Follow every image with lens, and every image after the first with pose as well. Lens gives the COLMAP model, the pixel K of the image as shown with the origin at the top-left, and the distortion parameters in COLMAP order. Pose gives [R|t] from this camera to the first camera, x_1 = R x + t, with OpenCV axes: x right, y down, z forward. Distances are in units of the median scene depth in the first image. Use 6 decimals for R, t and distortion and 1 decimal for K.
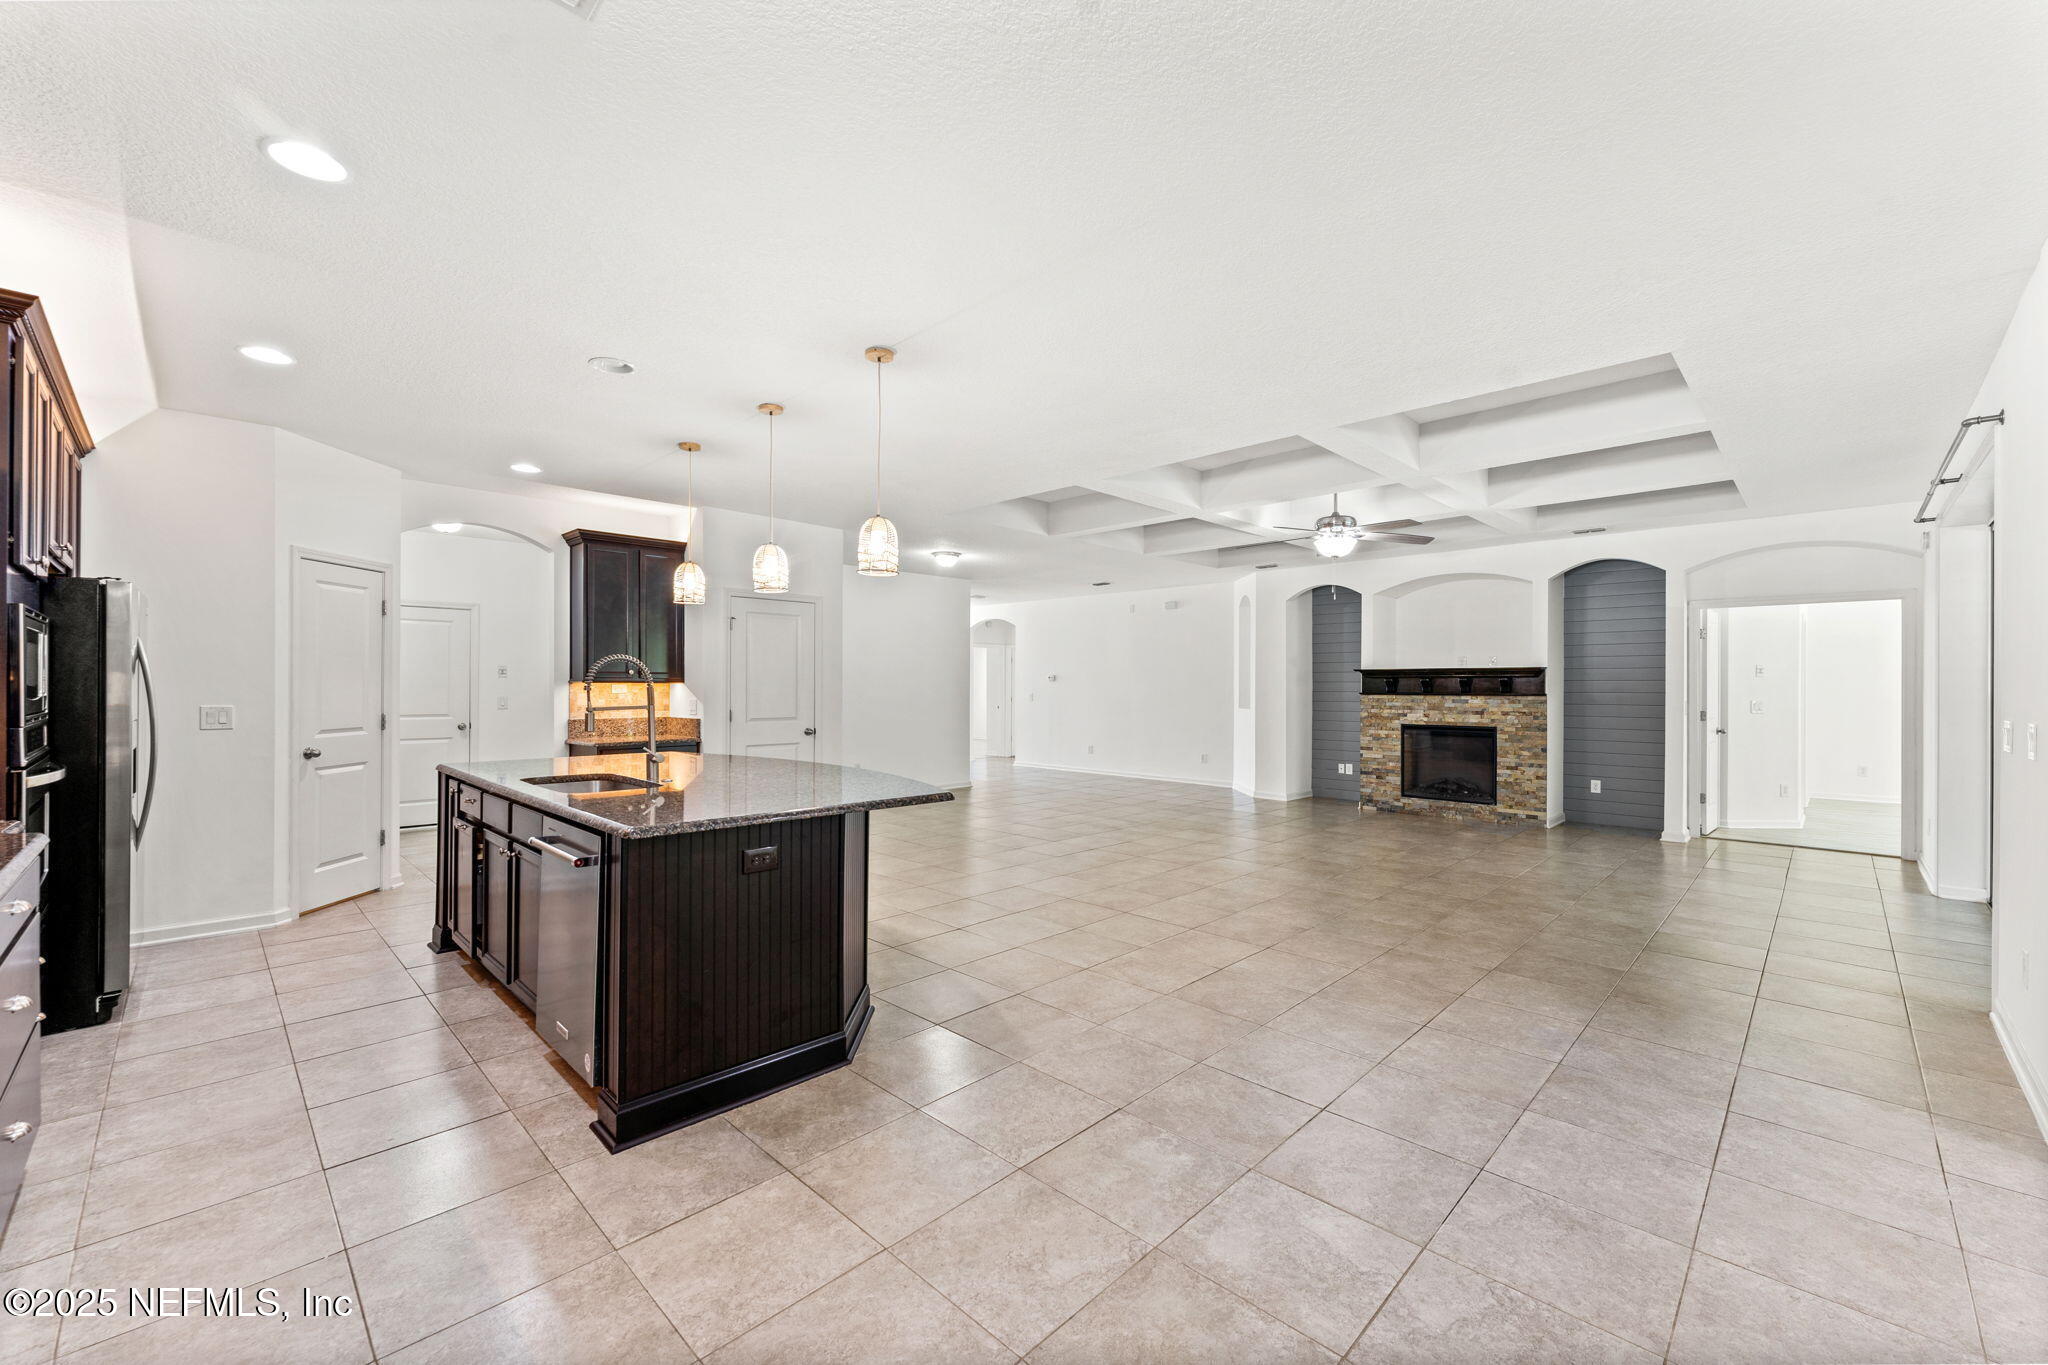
lens RADIAL K [[818.9, 0, 1022.3], [0, 818.9, 681.9], [0, 0, 1]] dist [0.001133, 0.000200]
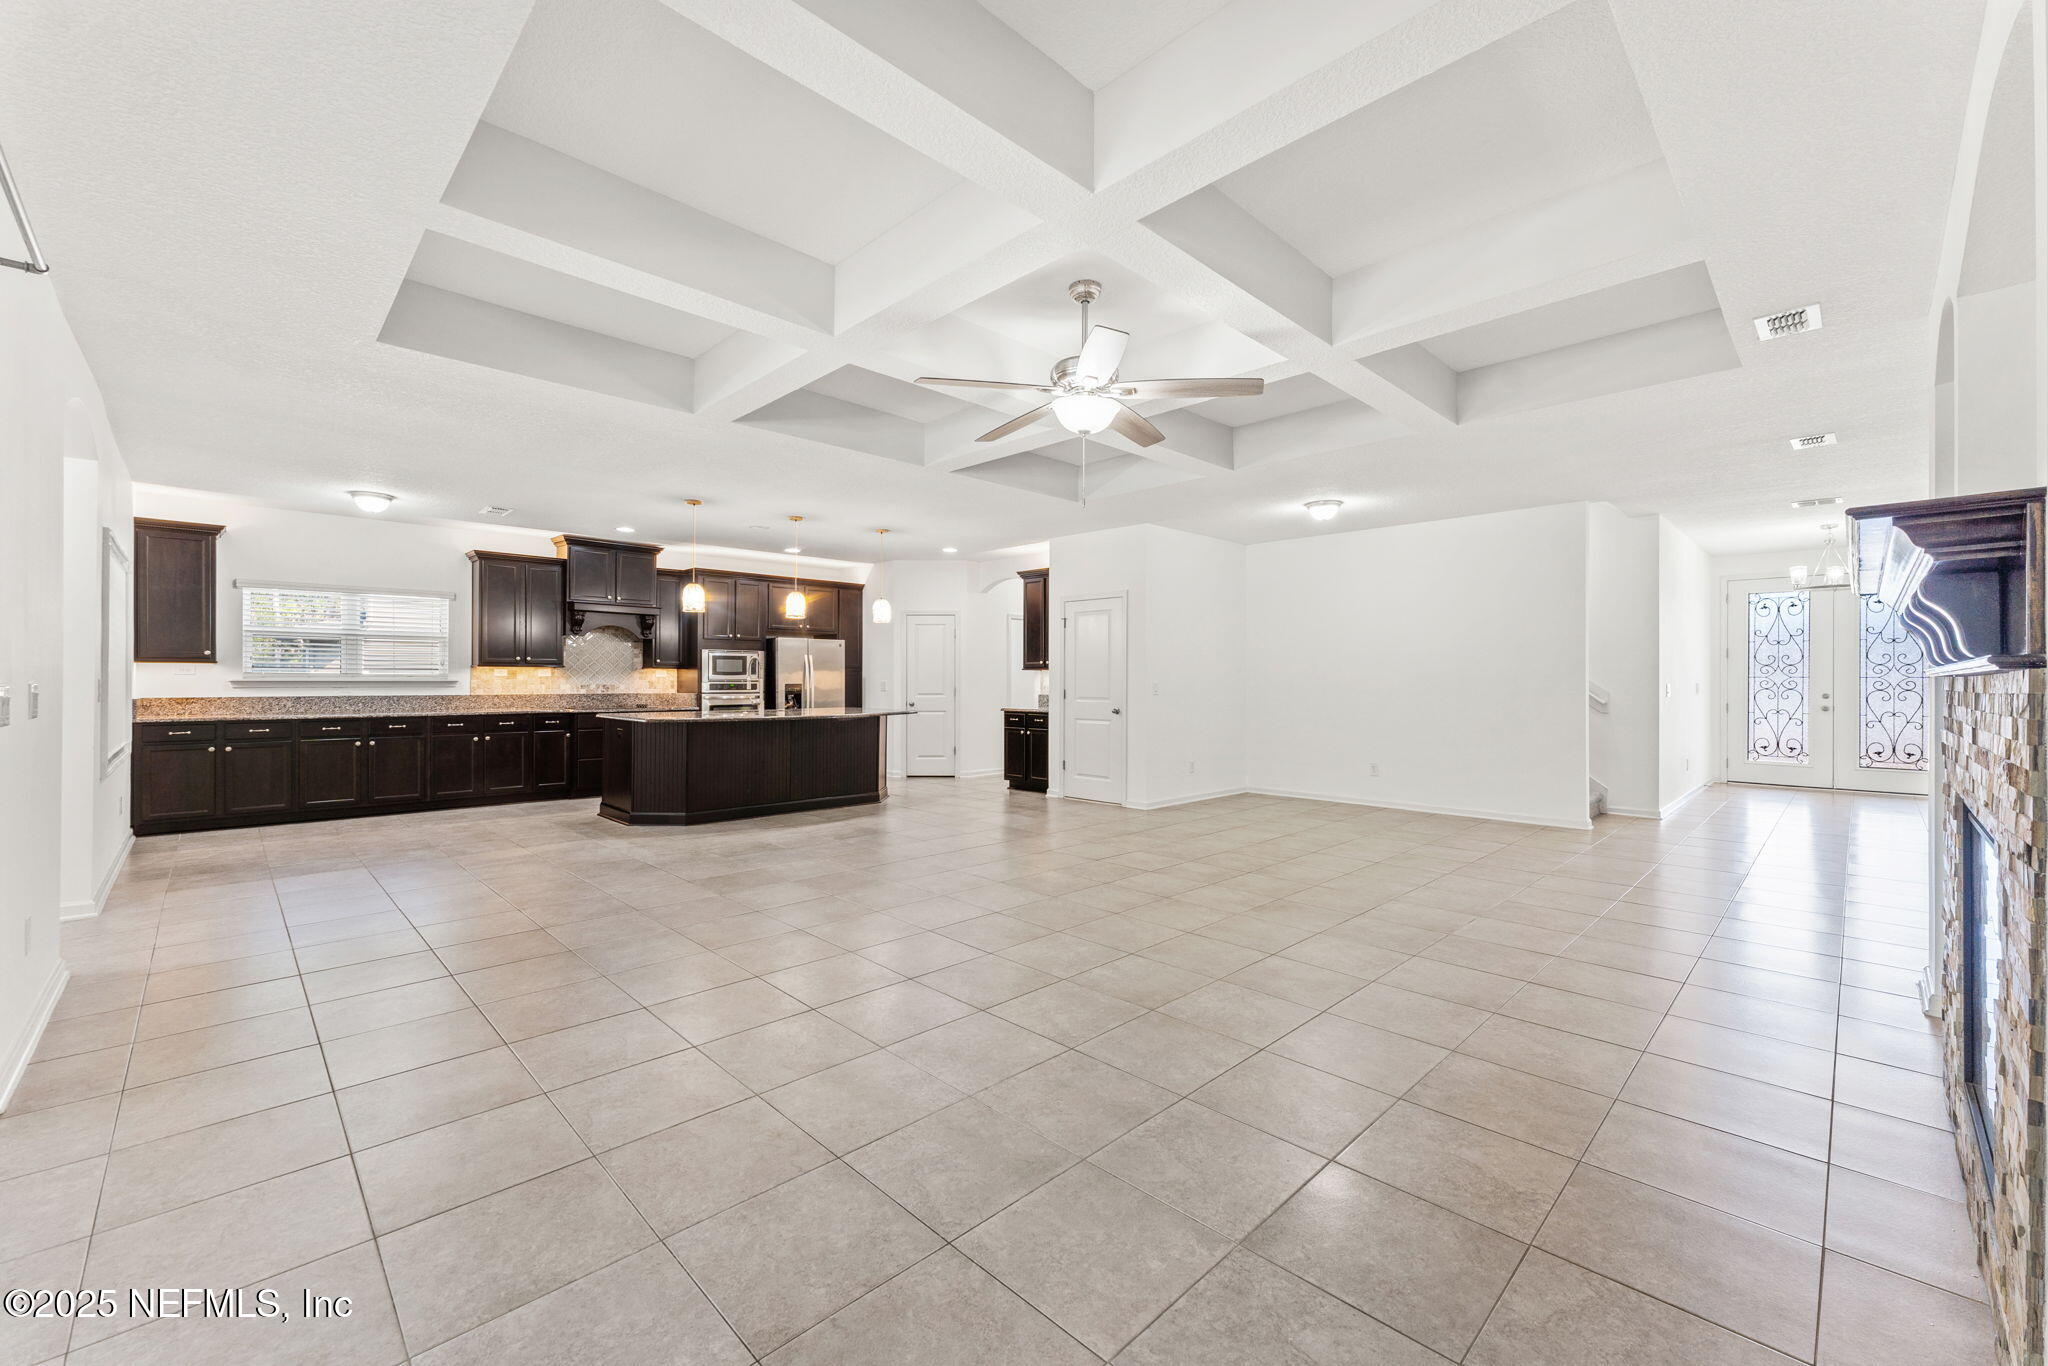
lens RADIAL K [[818.9, 0, 1023.7], [0, 818.9, 674.7], [0, 0, 1]] dist [0.001133, 0.000200]
pose [[-0.011302, -0.008039, -0.999904, 0.818962], [0.002124, 0.999965, -0.008064, 0.017595], [0.999934, -0.002215, -0.011284, 0.823170]]
